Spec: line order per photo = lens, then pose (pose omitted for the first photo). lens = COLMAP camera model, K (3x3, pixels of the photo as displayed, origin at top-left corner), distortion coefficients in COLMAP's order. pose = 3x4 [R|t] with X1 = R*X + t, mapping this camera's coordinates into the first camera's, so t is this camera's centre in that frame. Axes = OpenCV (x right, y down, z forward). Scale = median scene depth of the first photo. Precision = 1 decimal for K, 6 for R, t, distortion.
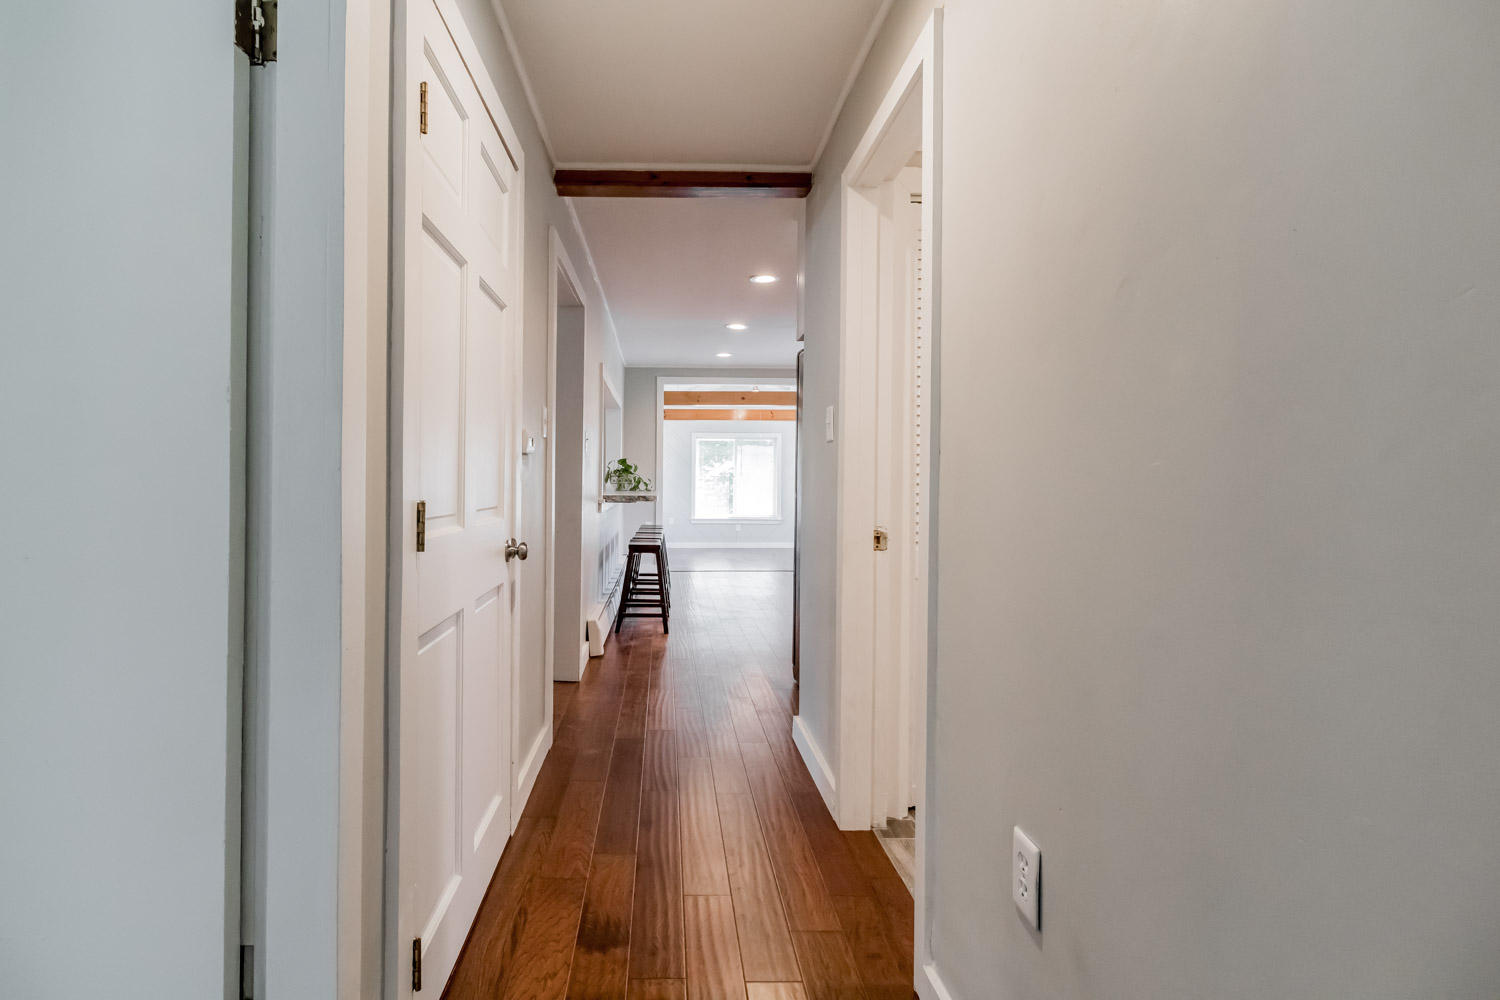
lens RADIAL K [[704.1, 0, 749.1], [0, 704.1, 486.4], [0, 0, 1]] dist [0.000532, 0.000619]
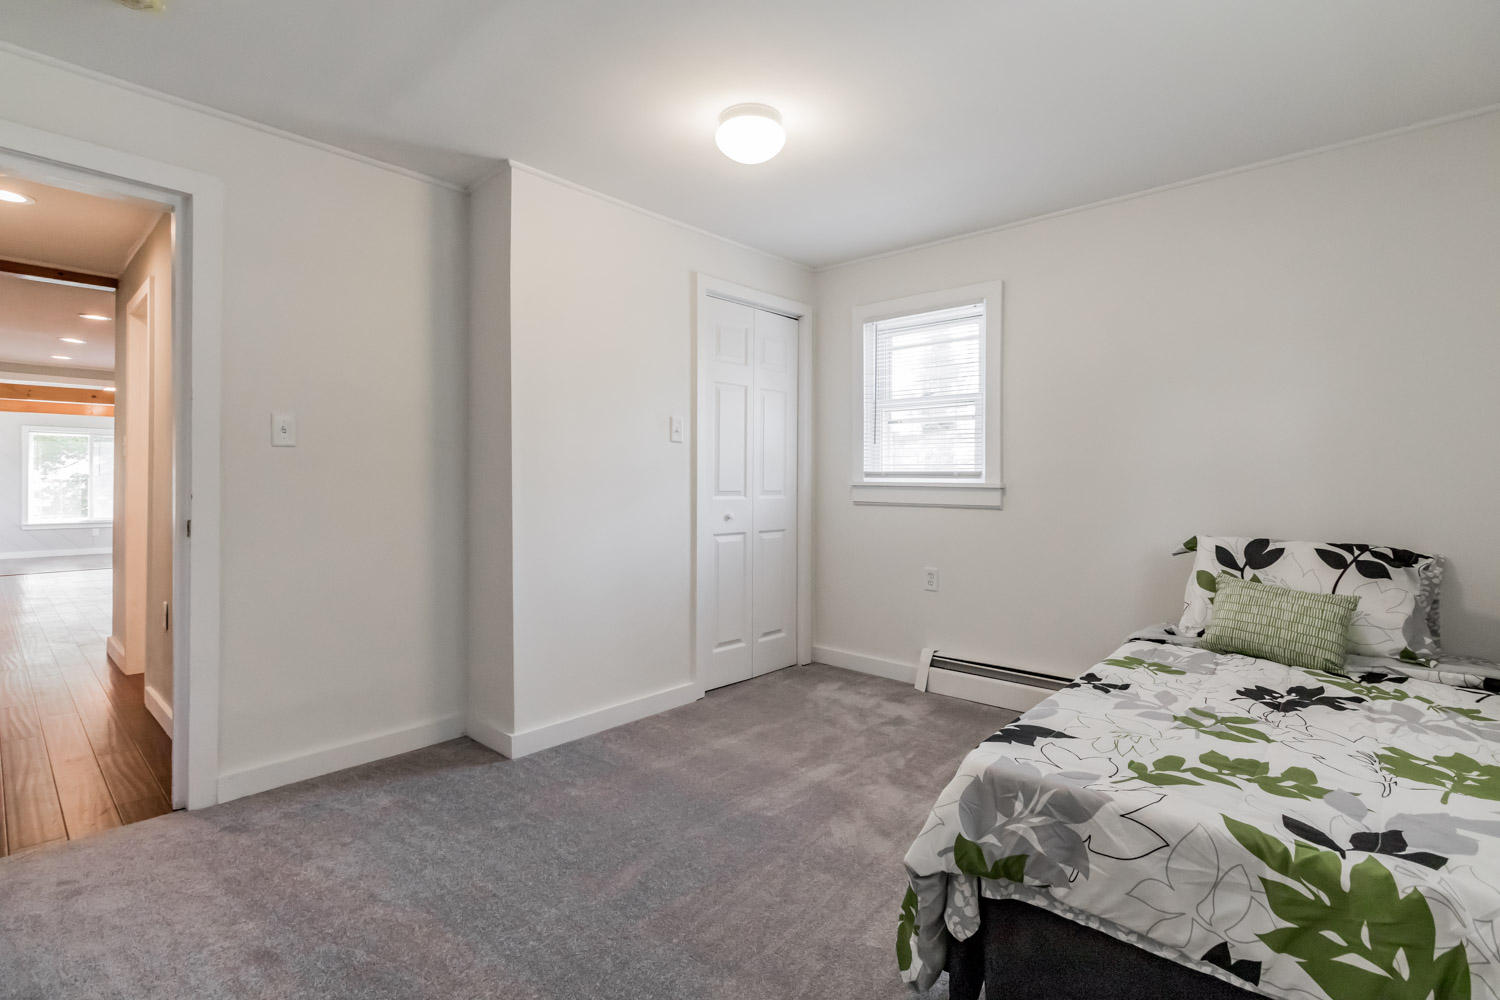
lens RADIAL K [[704.1, 0, 742.0], [0, 704.1, 489.8], [0, 0, 1]] dist [0.000532, 0.000619]
pose [[0.759610, -0.013478, 0.650239, 0.031596], [0.009360, 0.999908, 0.009791, 0.001393], [-0.650311, -0.001352, 0.759666, -0.277565]]
